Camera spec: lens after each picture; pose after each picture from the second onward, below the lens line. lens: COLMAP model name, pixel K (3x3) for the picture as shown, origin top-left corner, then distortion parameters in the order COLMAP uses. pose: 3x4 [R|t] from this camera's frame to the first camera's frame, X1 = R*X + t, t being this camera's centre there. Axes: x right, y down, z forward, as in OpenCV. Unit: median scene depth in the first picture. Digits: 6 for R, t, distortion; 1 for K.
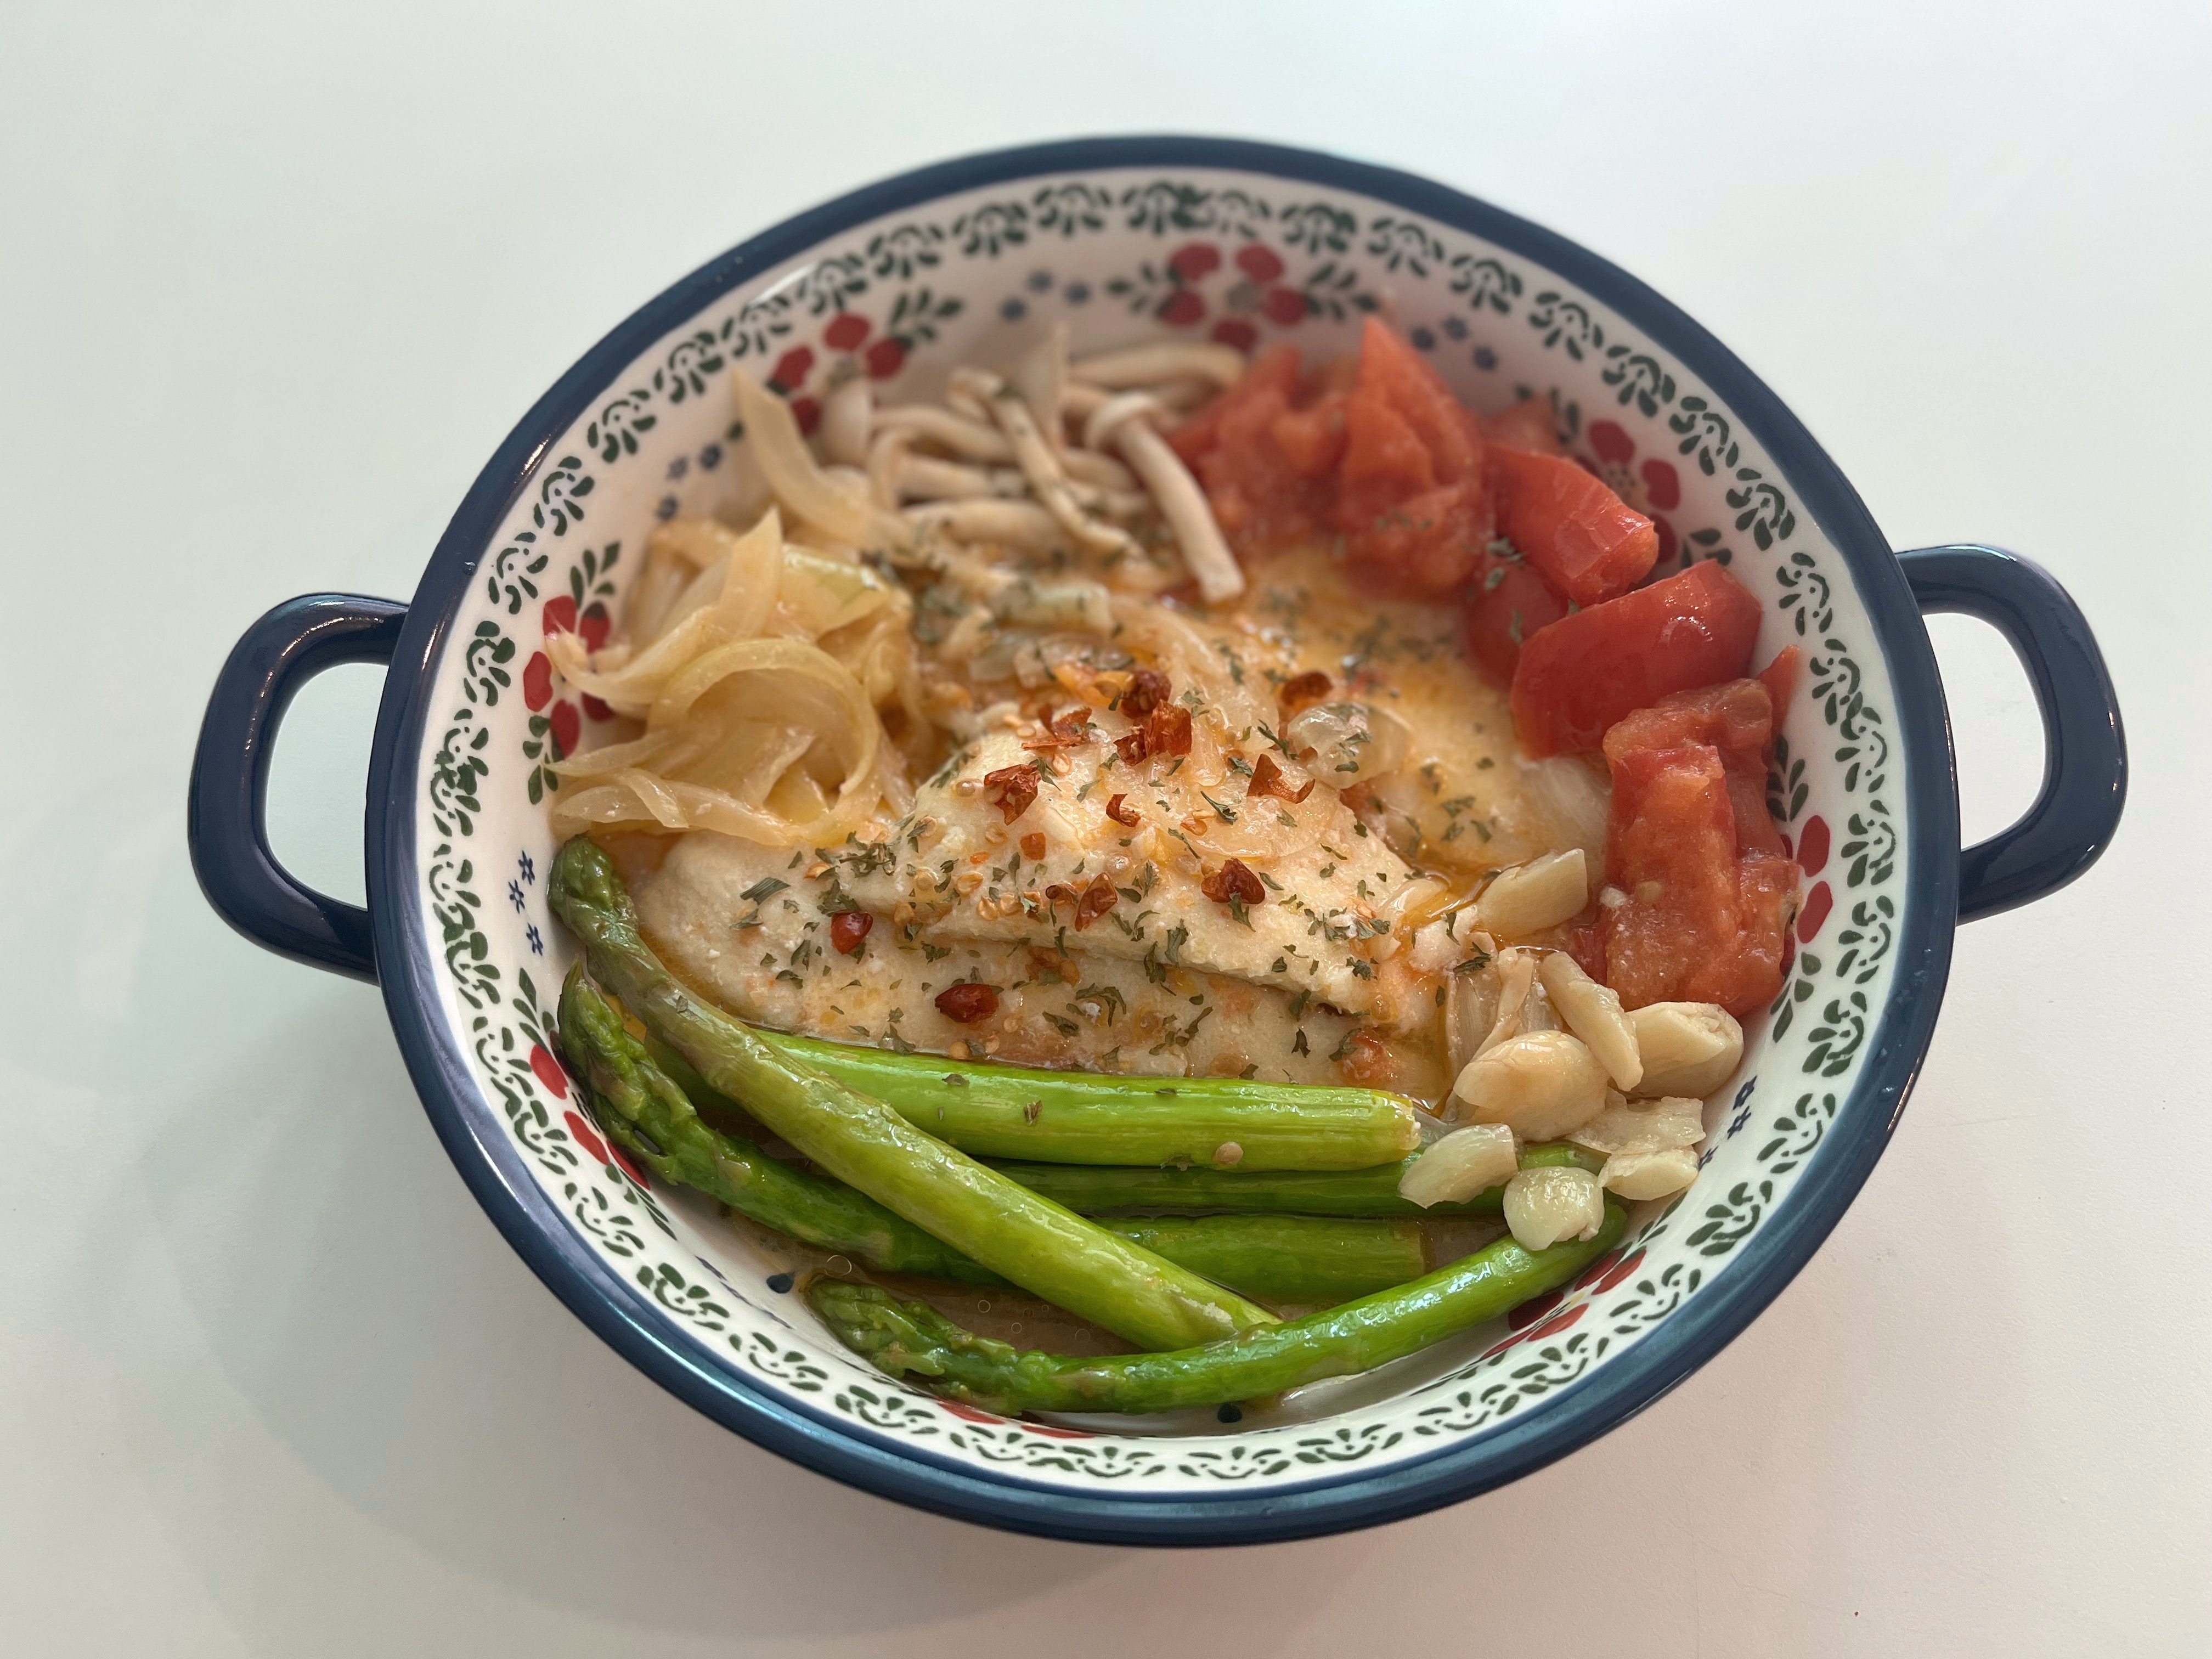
lens RADIAL K [[1881.0, 0, 1105.4], [0, 1881.0, 830.0], [0, 0, 1]] dist [0.003323, -0.004430]
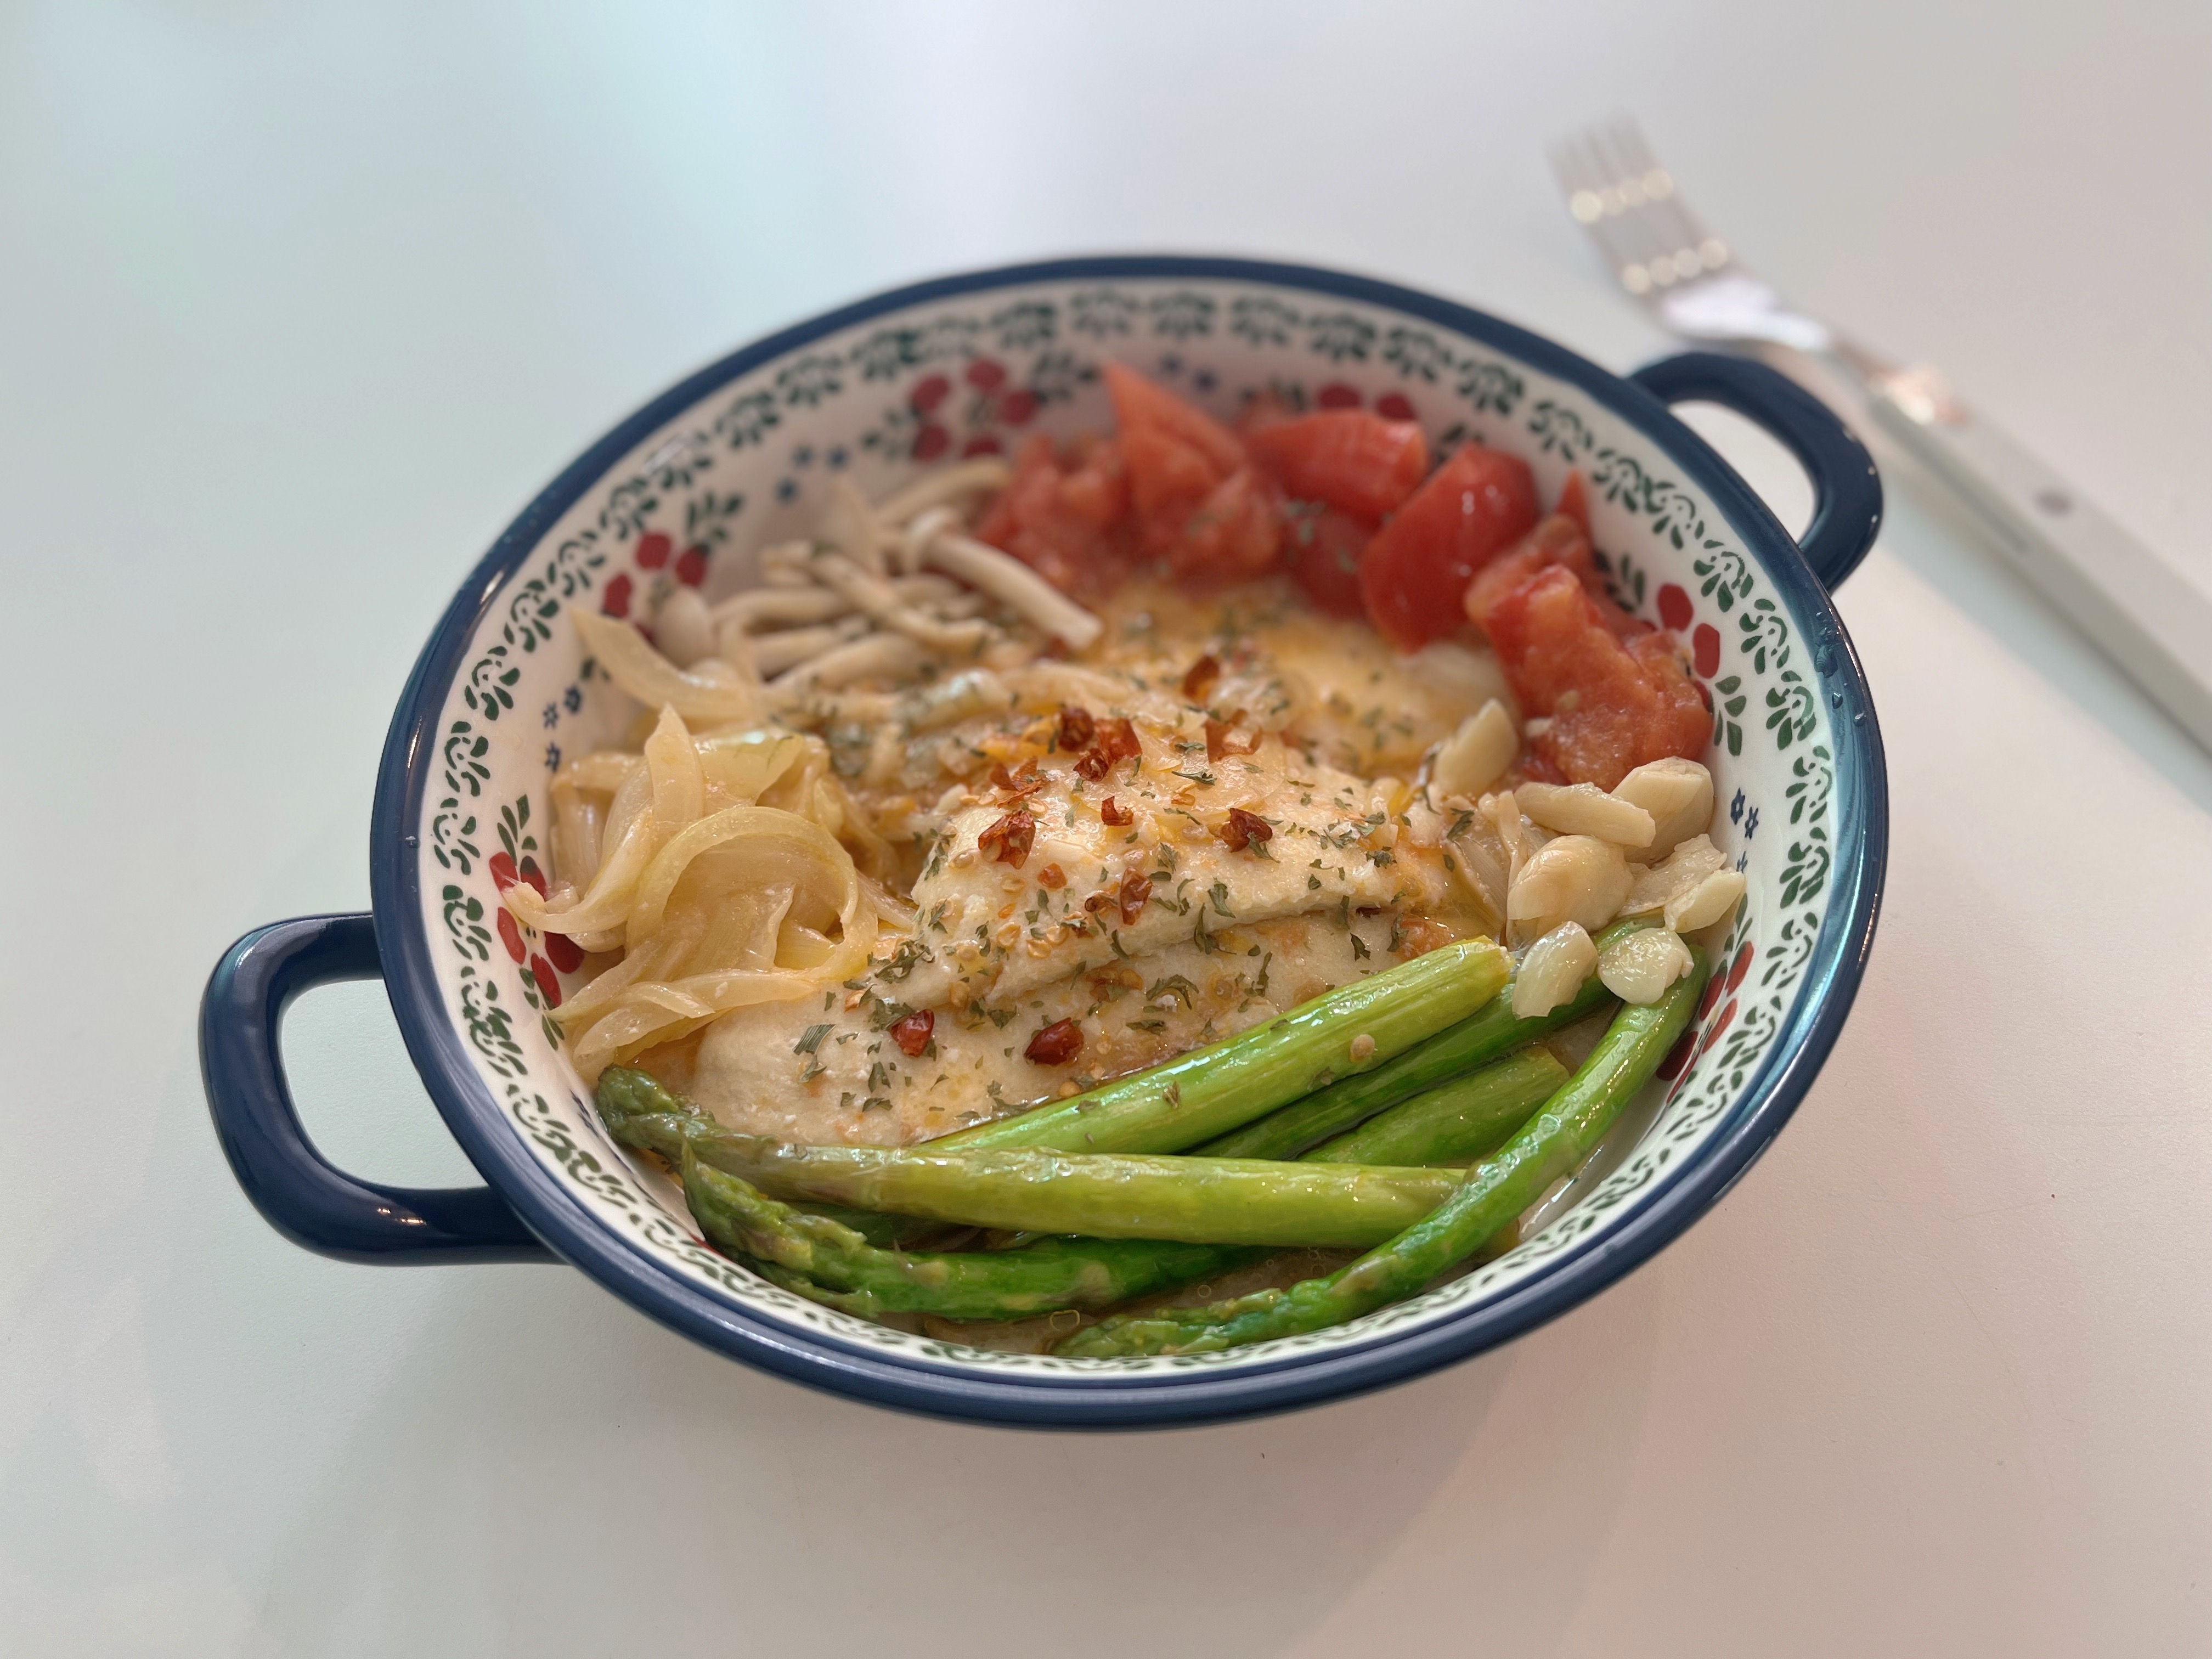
lens RADIAL K [[1881.0, 0, 1103.9], [0, 1881.0, 832.3], [0, 0, 1]] dist [0.003323, -0.004430]
pose [[0.890200, -0.368871, 0.267355, -0.272627], [0.420792, 0.890654, -0.172249, 0.171820], [-0.174583, 0.265836, 0.948078, 0.012074]]
